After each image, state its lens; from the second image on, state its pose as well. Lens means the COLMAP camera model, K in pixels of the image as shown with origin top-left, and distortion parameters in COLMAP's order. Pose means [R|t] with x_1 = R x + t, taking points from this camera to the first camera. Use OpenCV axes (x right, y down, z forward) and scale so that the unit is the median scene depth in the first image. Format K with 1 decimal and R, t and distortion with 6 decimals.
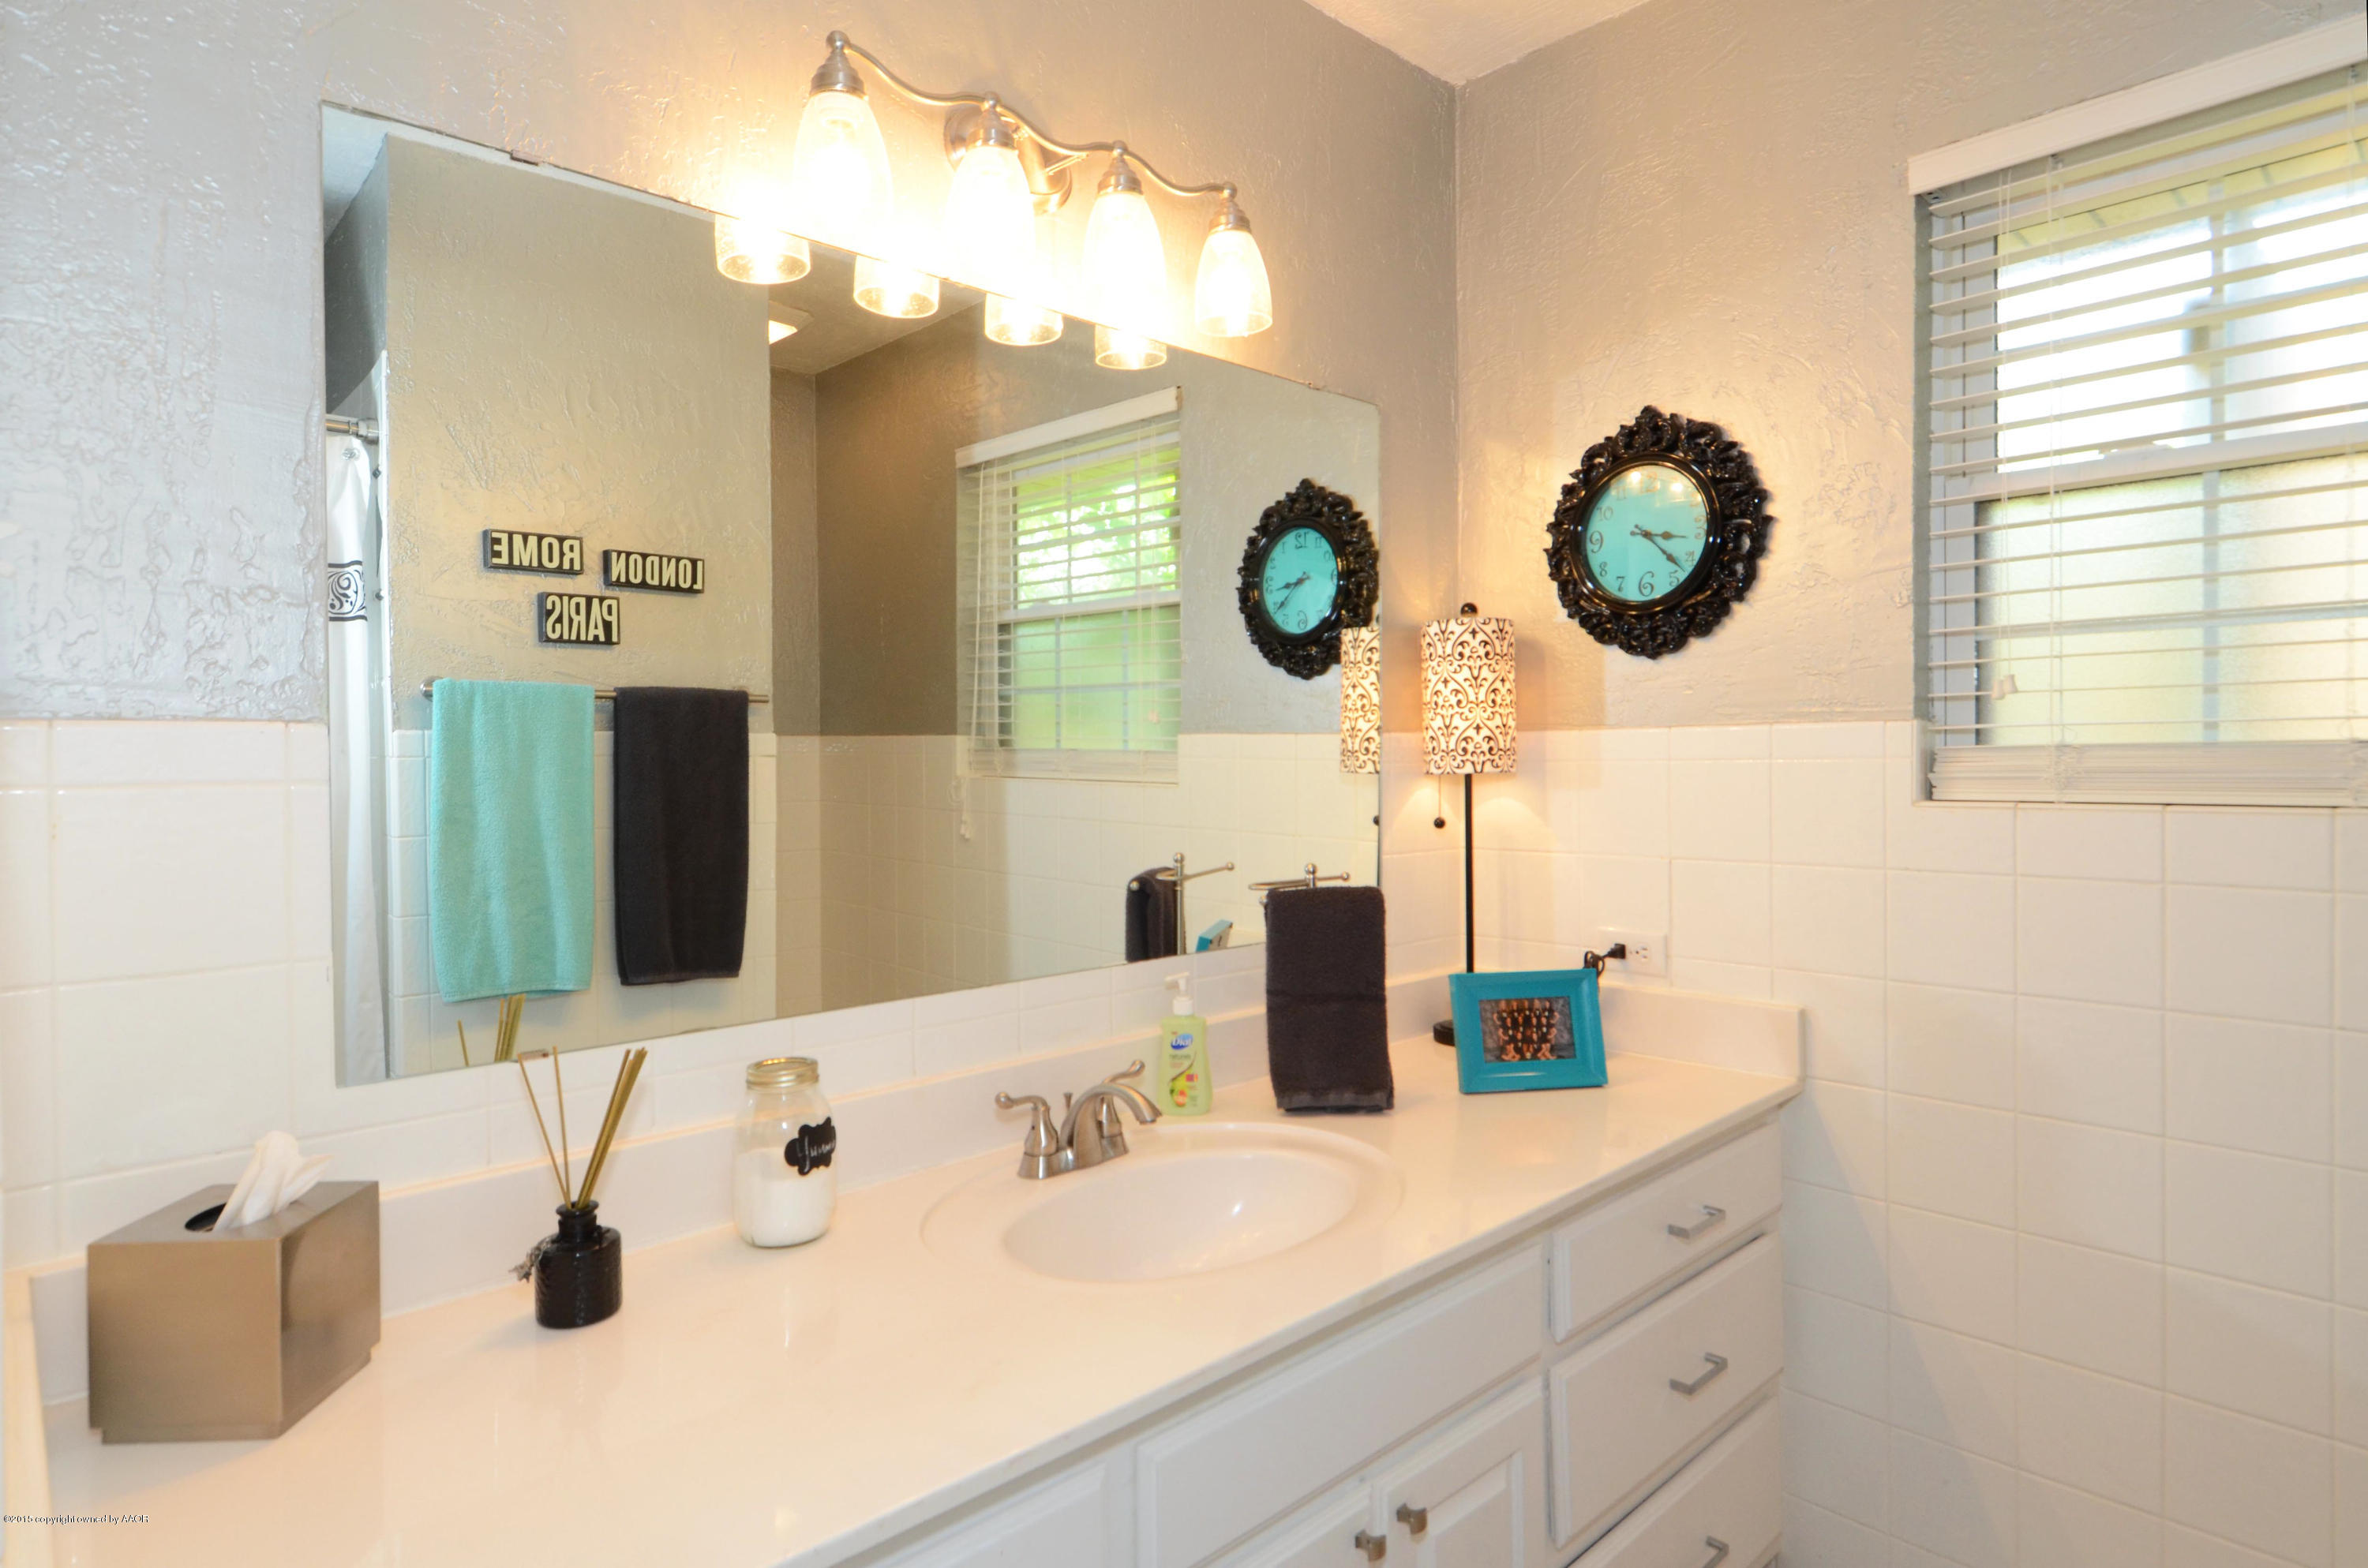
lens RADIAL K [[1312.1, 0, 1187.1], [0, 1312.1, 771.5], [0, 0, 1]] dist [-0.028056, -0.006594]
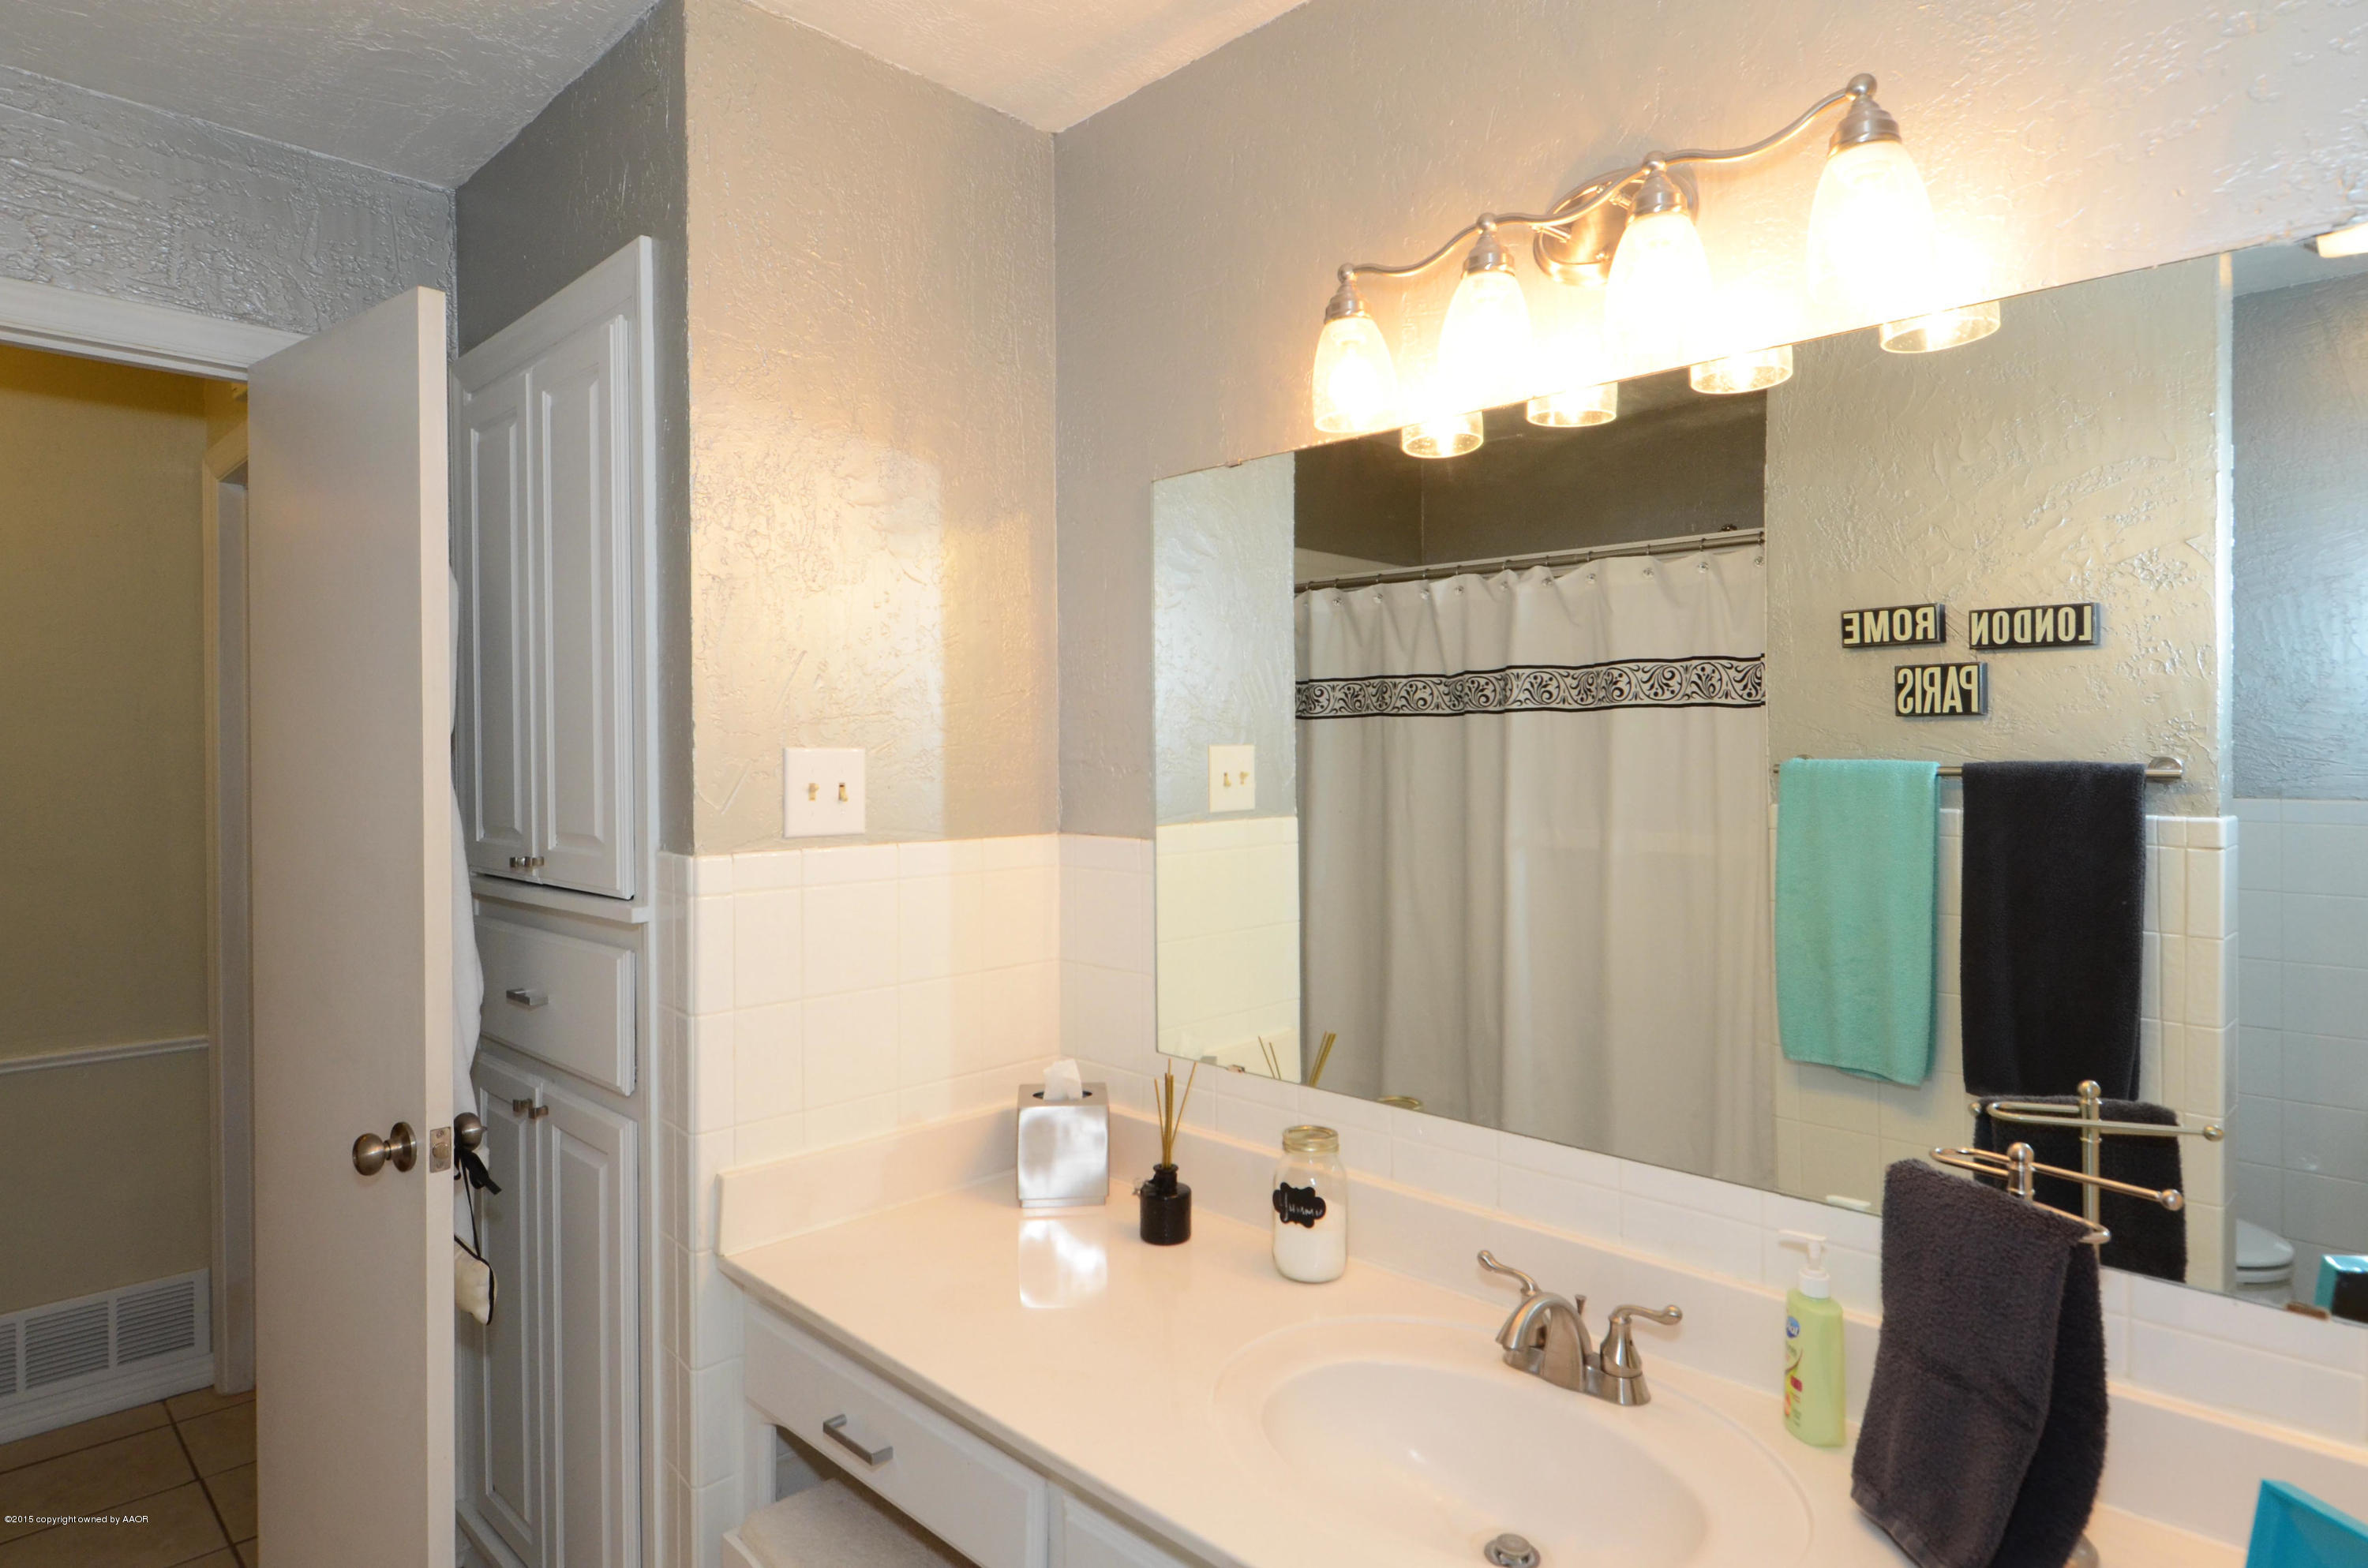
lens RADIAL K [[1312.1, 0, 1187.7], [0, 1312.1, 782.9], [0, 0, 1]] dist [-0.028056, -0.006594]
pose [[0.027117, 0.019699, -0.999438, 0.458615], [-0.013406, 0.999723, 0.019341, -0.061567], [0.999542, 0.012874, 0.027374, 0.439563]]
